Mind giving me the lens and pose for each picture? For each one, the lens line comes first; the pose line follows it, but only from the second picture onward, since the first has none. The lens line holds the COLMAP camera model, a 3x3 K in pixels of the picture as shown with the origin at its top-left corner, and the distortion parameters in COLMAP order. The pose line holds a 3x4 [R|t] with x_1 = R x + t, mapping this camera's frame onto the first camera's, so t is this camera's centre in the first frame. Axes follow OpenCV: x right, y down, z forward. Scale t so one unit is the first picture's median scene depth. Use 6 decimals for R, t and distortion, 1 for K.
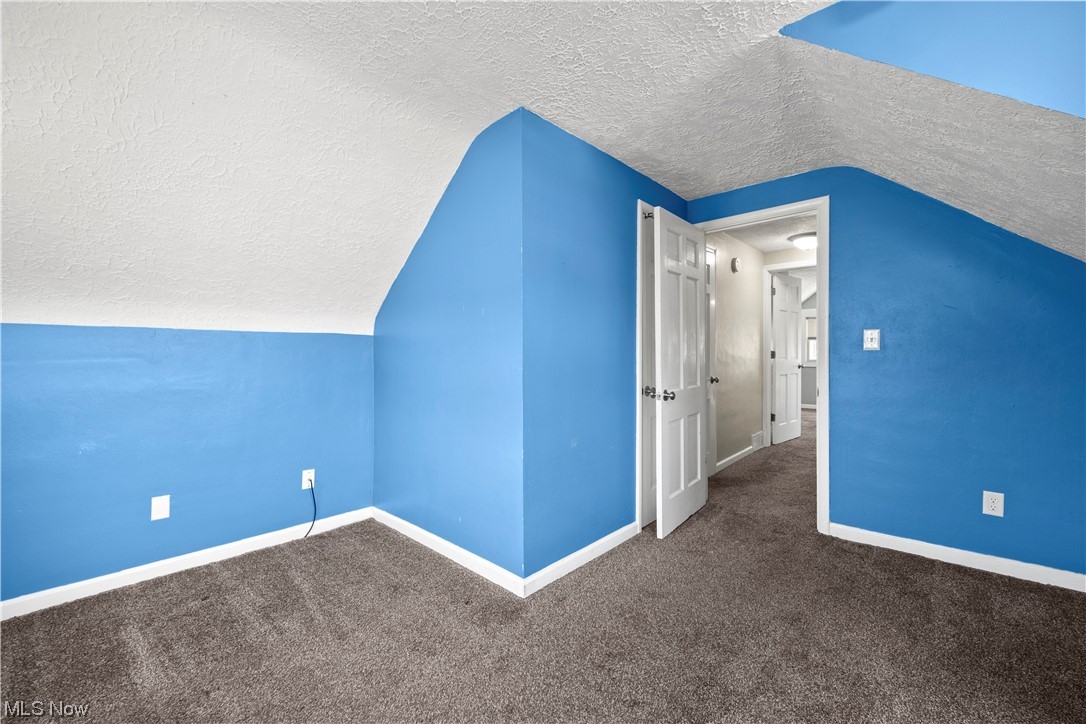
lens RADIAL K [[444.0, 0, 544.8], [0, 444.0, 355.9], [0, 0, 1]] dist [-0.001924, 0.000161]
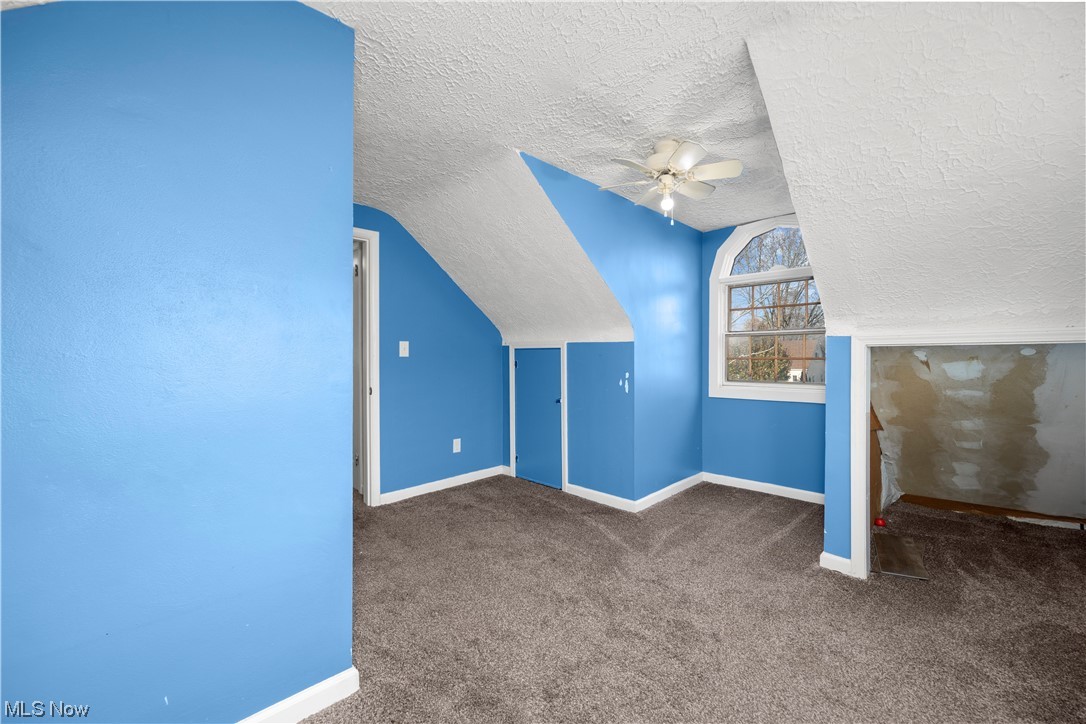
lens RADIAL K [[444.0, 0, 544.7], [0, 444.0, 361.6], [0, 0, 1]] dist [-0.001924, 0.000161]
pose [[0.035645, -0.010773, 0.999306, -0.706079], [0.004762, 0.999932, 0.010610, -0.012296], [-0.999353, 0.004380, 0.035693, 0.593280]]
